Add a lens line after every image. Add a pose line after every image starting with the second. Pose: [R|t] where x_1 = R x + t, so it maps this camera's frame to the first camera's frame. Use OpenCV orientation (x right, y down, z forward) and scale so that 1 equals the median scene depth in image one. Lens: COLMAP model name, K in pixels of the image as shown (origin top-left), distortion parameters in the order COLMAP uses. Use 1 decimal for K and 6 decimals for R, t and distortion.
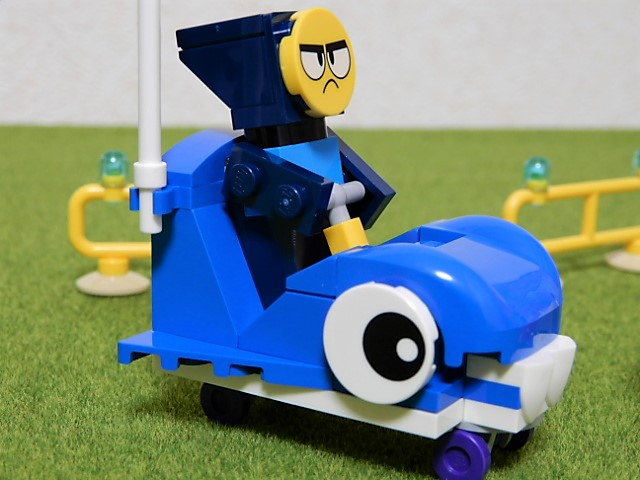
lens RADIAL K [[1174.0, 0, 320.0], [0, 1174.0, 240.0], [0, 0, 1]] dist [-0.018834, 0.053732]
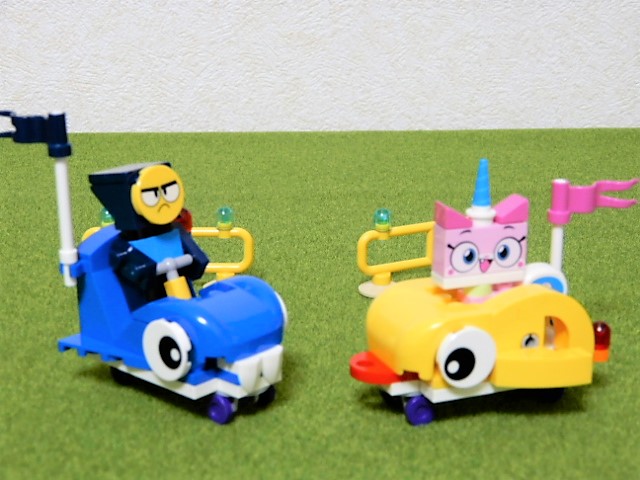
lens RADIAL K [[1222.6, 0, 320.0], [0, 1222.6, 240.0], [0, 0, 1]] dist [-0.043539, 0.111674]
pose [[0.980794, 0.014947, -0.194475, 0.640974], [-0.000465, 0.997236, 0.074301, -0.228173], [0.195048, -0.072784, 0.978089, -0.864584]]
